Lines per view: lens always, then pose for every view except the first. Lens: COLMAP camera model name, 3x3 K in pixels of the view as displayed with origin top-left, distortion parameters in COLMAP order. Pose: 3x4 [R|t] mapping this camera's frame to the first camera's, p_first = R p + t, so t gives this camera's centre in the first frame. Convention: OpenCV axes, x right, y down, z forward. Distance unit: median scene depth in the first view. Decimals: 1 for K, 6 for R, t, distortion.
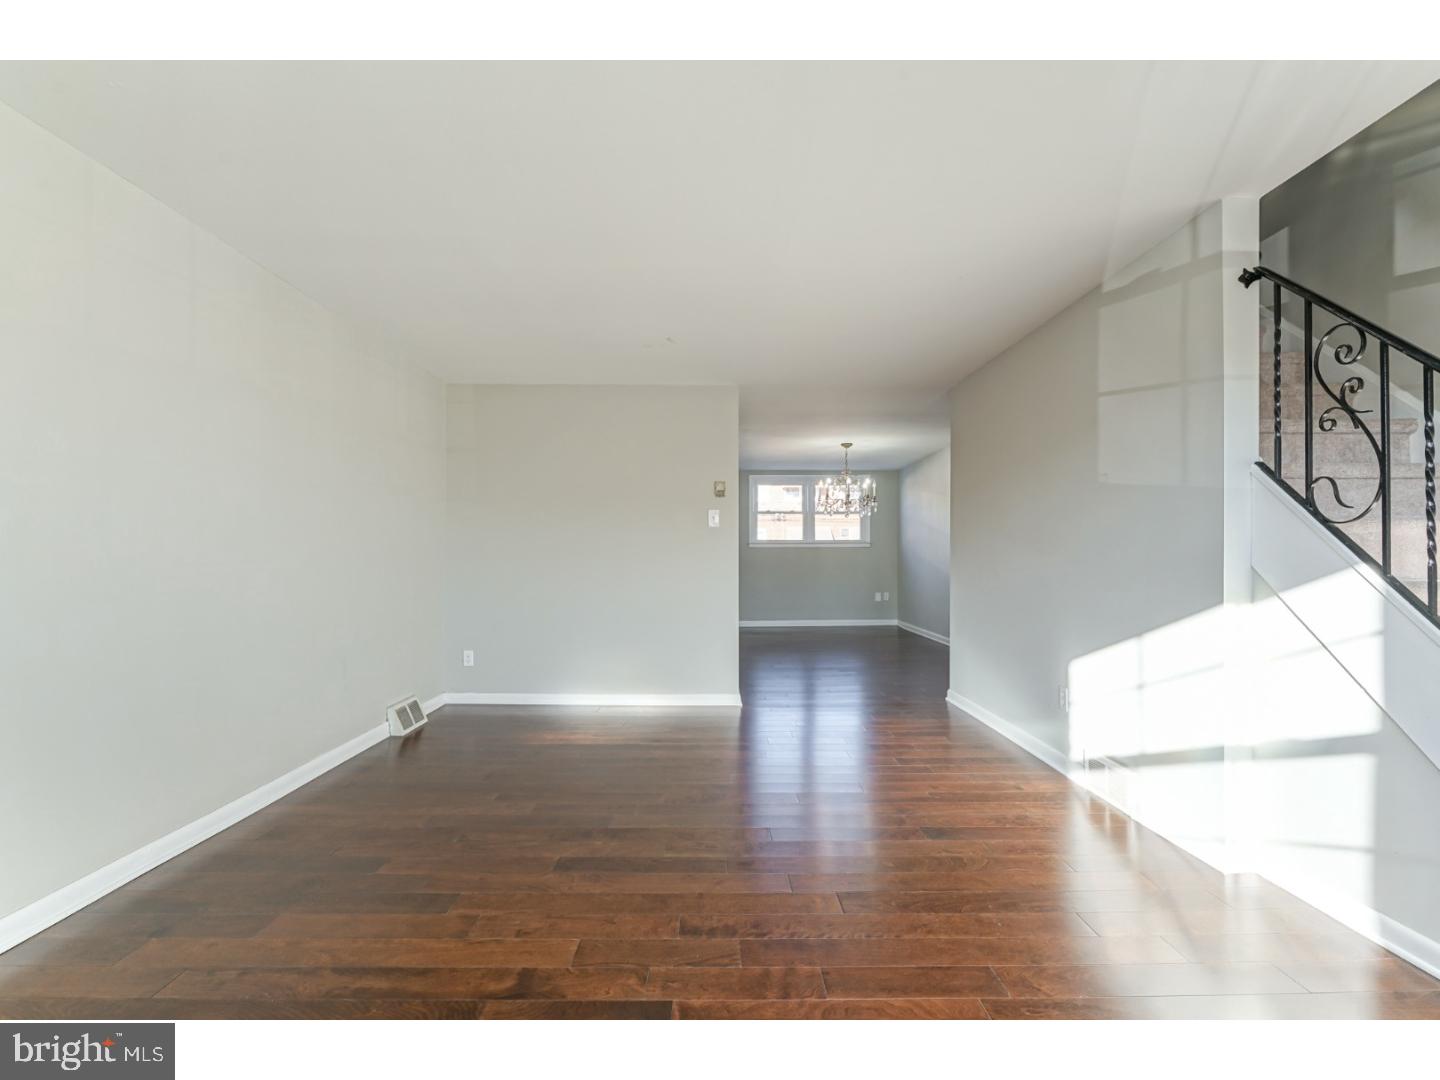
lens RADIAL K [[660.6, 0, 718.1], [0, 660.6, 540.8], [0, 0, 1]] dist [-0.010832, 0.004444]
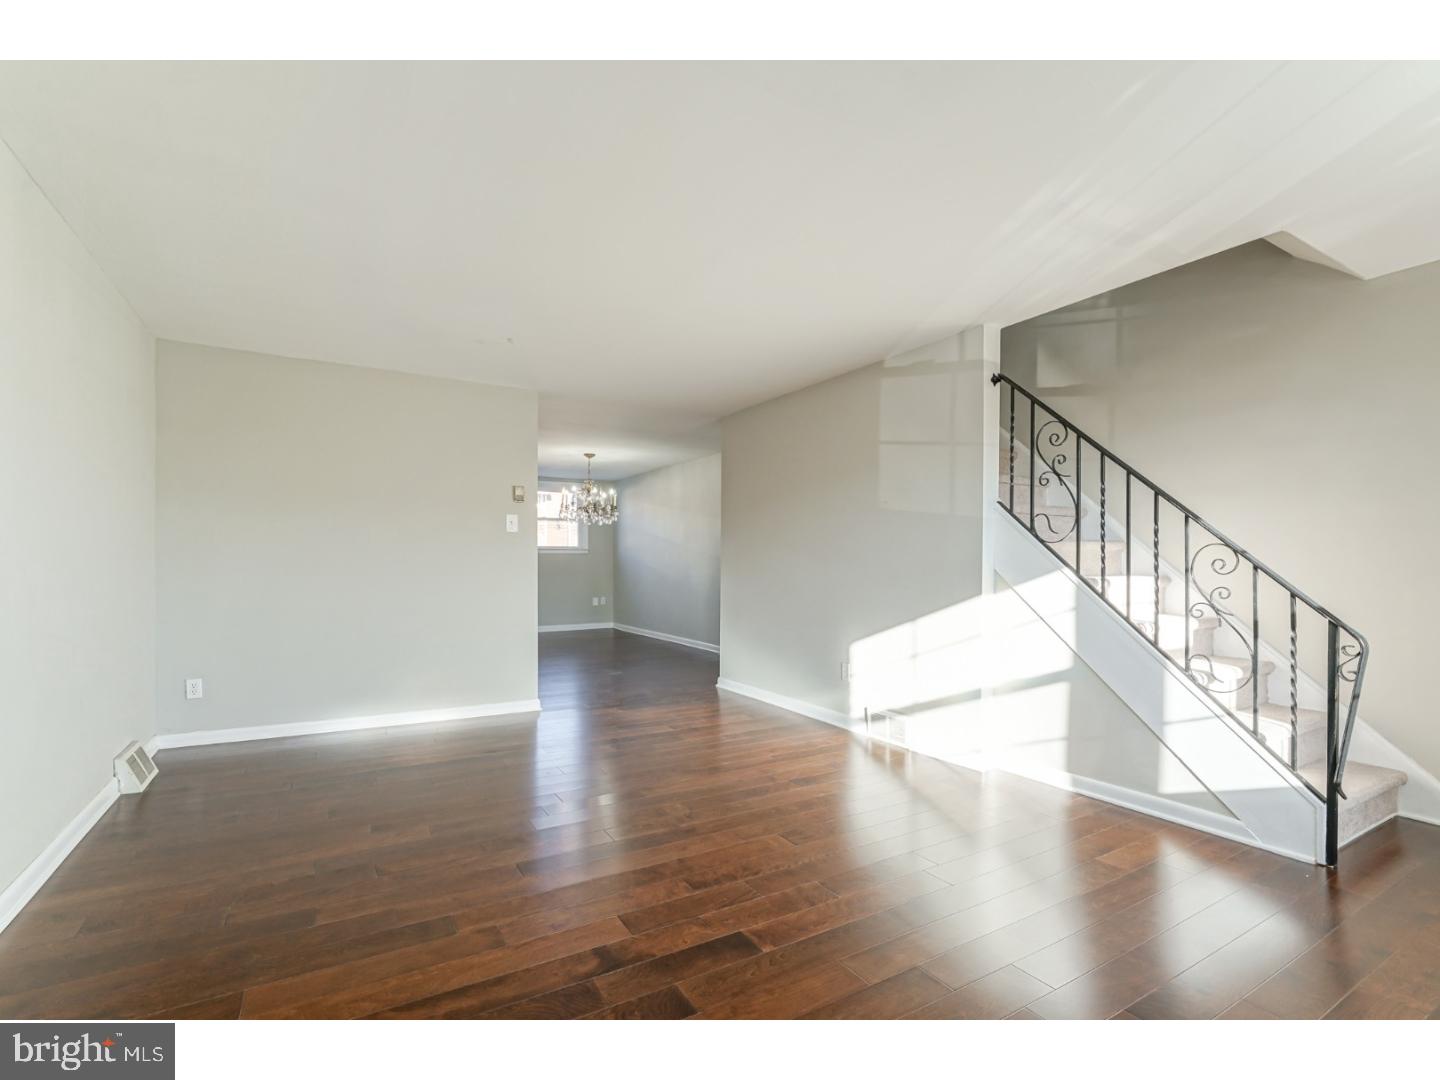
lens RADIAL K [[660.6, 0, 721.1], [0, 660.6, 555.4], [0, 0, 1]] dist [-0.010832, 0.004444]
pose [[0.866881, 0.008377, 0.498445, -0.422672], [-0.014488, 0.999860, 0.008392, 0.001914], [-0.498304, -0.014496, 0.866881, -0.009629]]
